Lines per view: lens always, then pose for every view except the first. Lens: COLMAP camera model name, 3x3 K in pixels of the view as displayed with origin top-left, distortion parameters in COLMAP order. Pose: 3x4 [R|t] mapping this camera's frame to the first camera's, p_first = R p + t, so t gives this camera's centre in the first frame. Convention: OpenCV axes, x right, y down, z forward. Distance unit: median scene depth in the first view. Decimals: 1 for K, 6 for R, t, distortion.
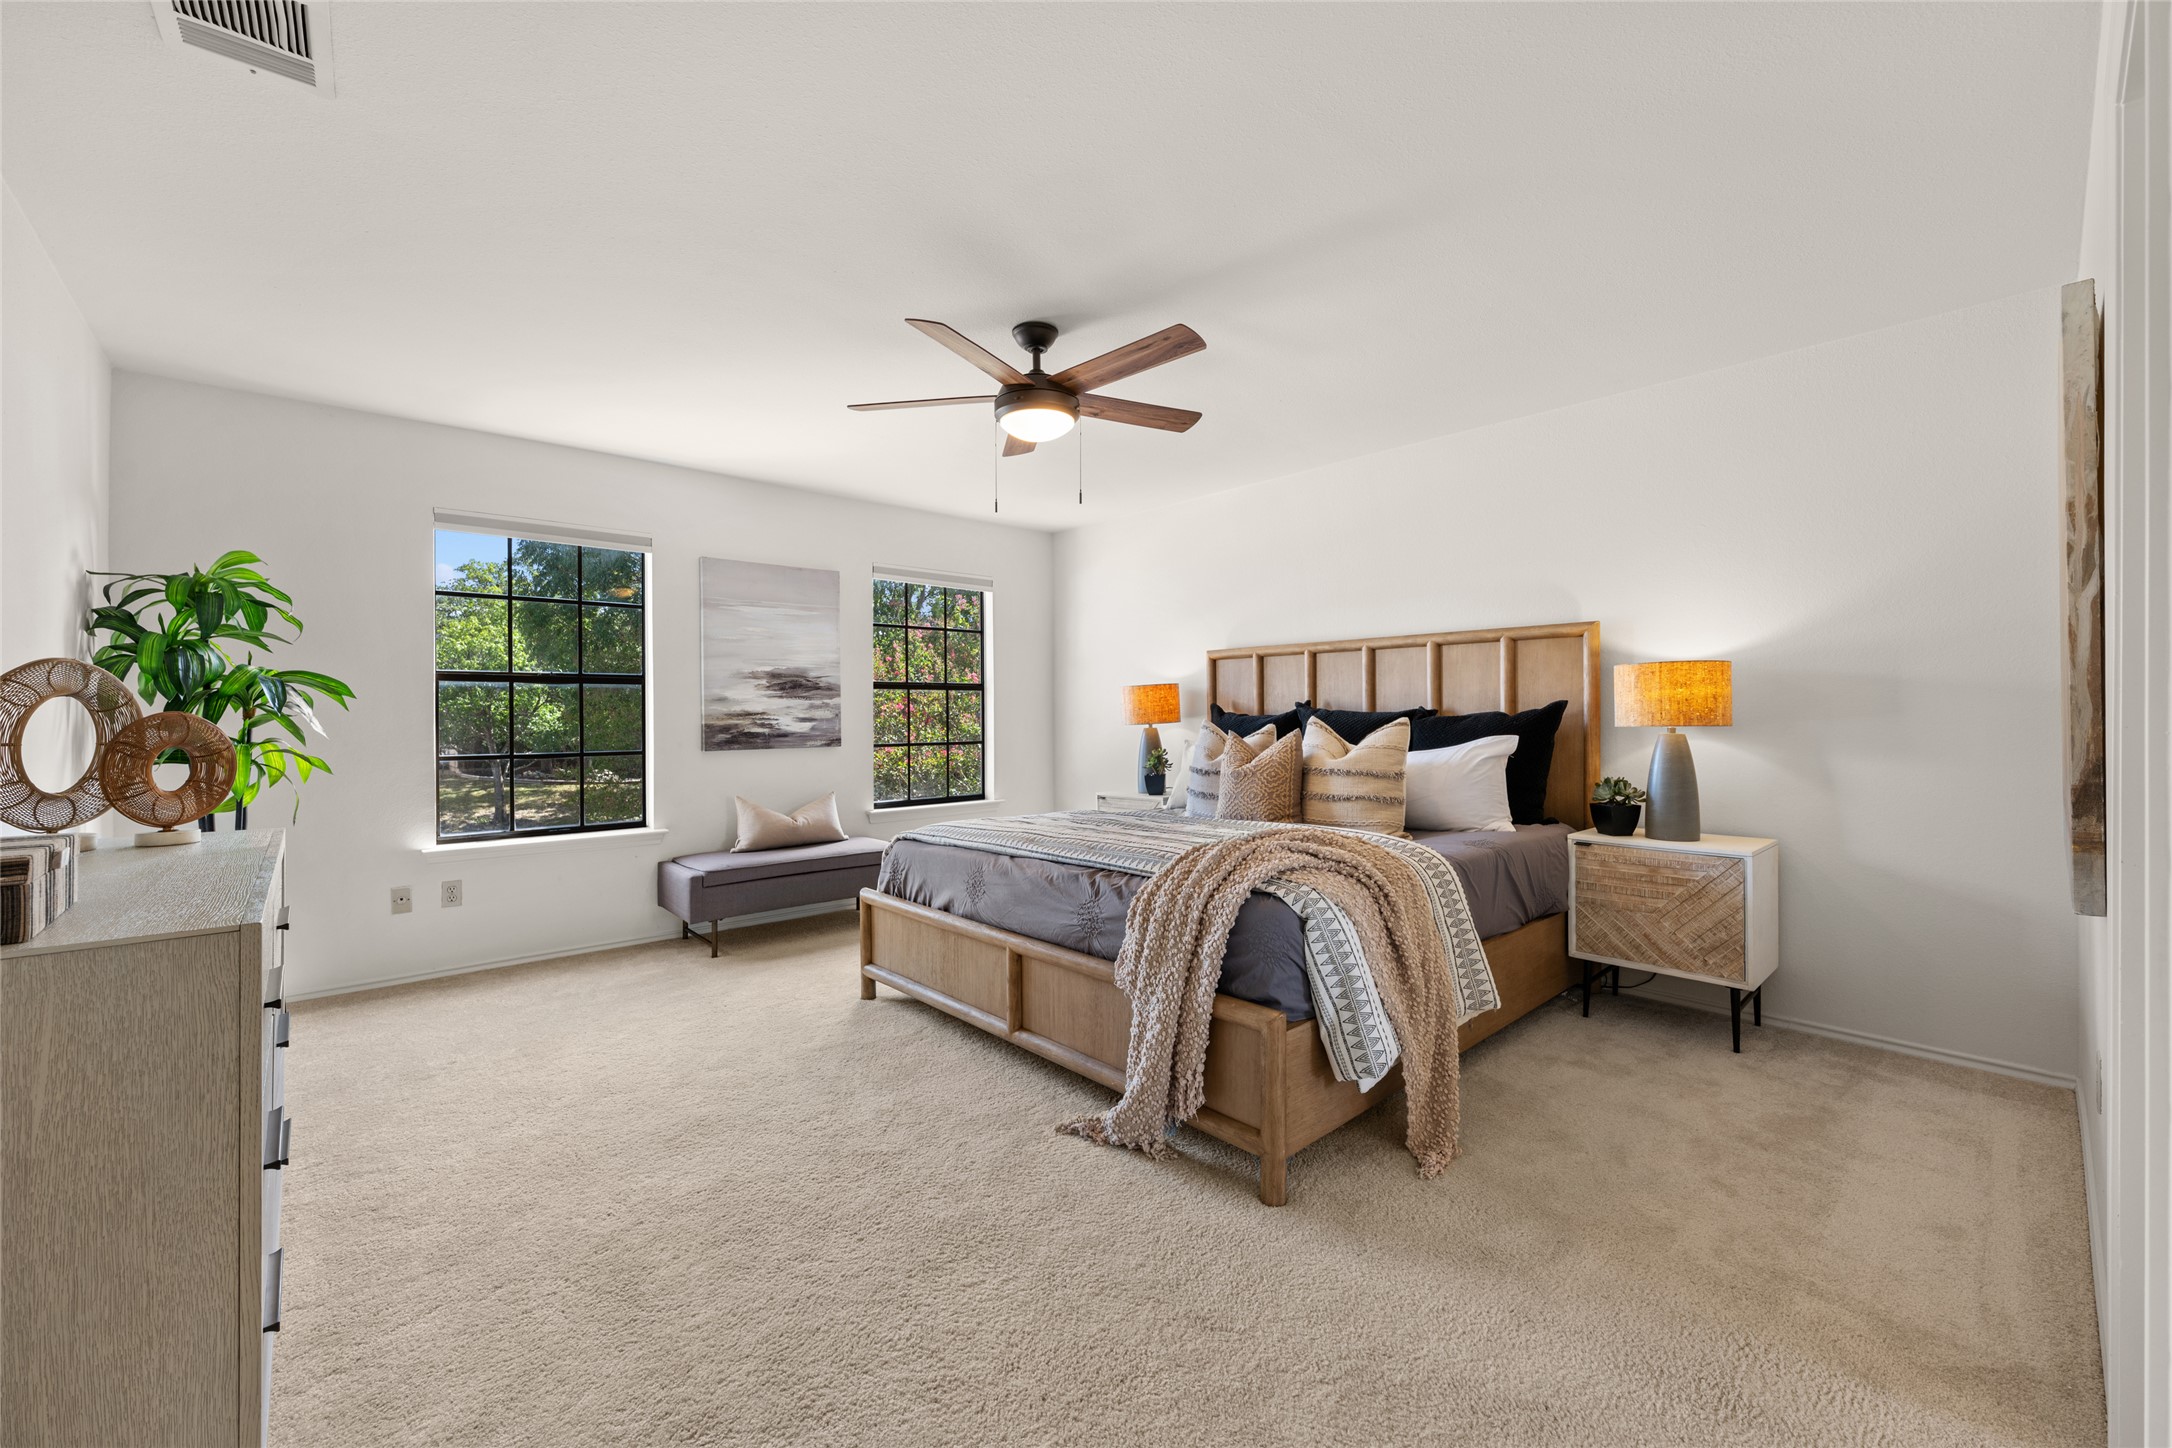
lens RADIAL K [[862.7, 0, 1077.9], [0, 862.7, 715.7], [0, 0, 1]] dist [-0.000294, -0.000050]
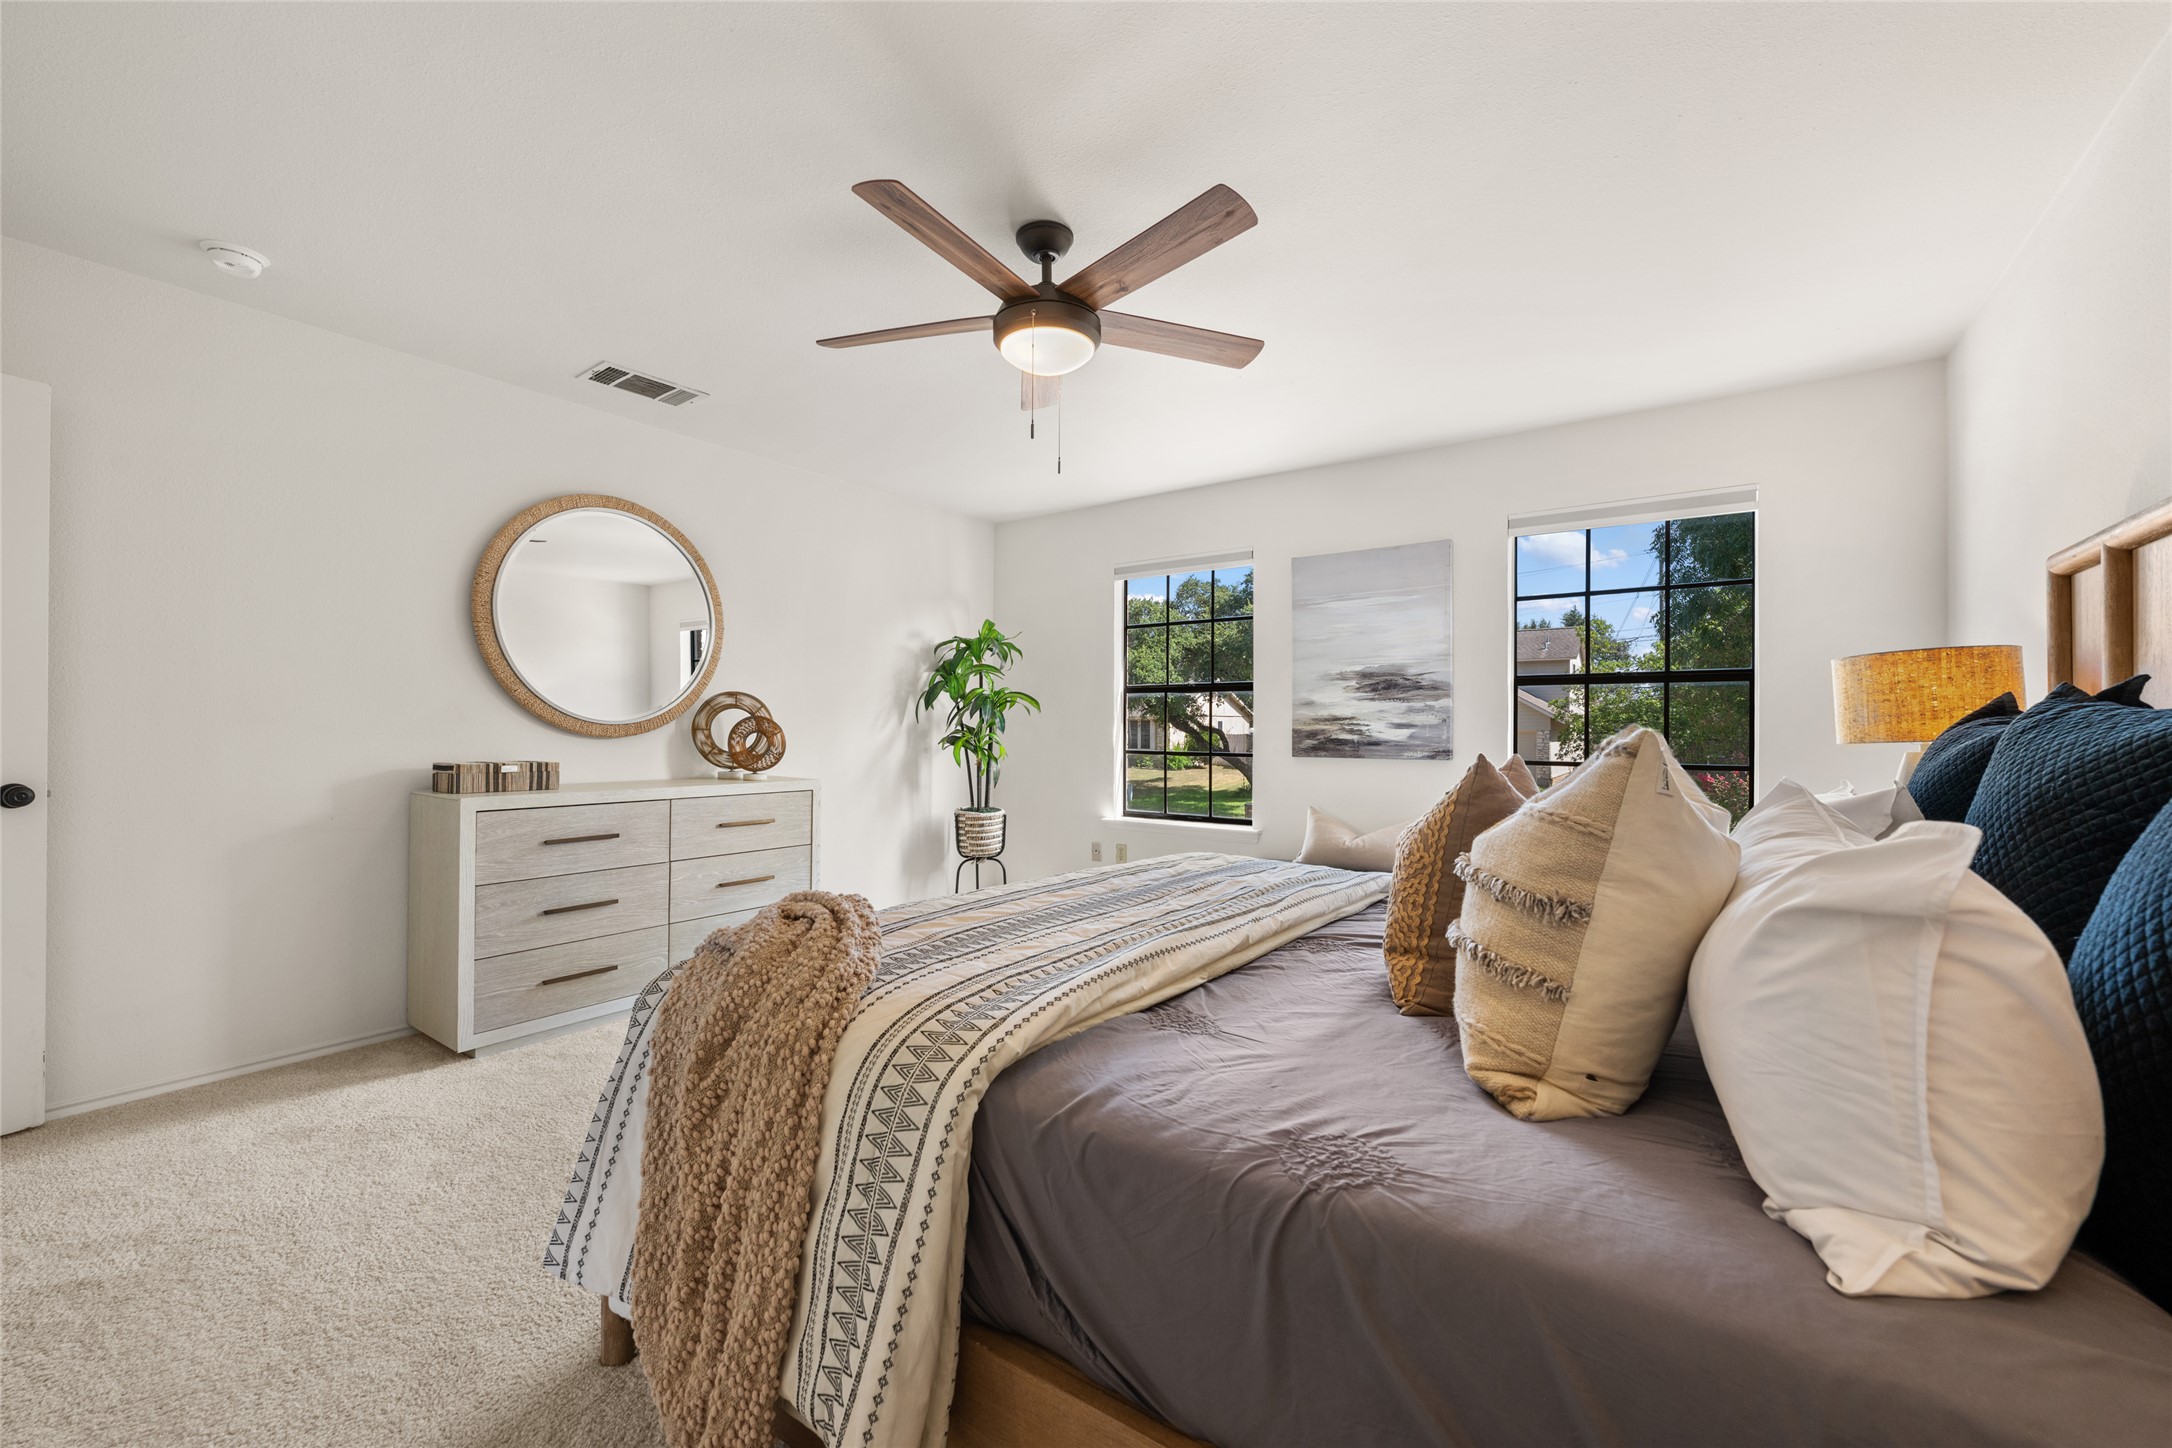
lens RADIAL K [[862.7, 0, 1082.3], [0, 862.7, 718.2], [0, 0, 1]] dist [-0.000294, -0.000050]
pose [[0.207768, 0.004664, -0.978167, 0.448198], [-0.002221, 0.999988, 0.004296, -0.005860], [0.978176, 0.001280, 0.207776, 0.533428]]
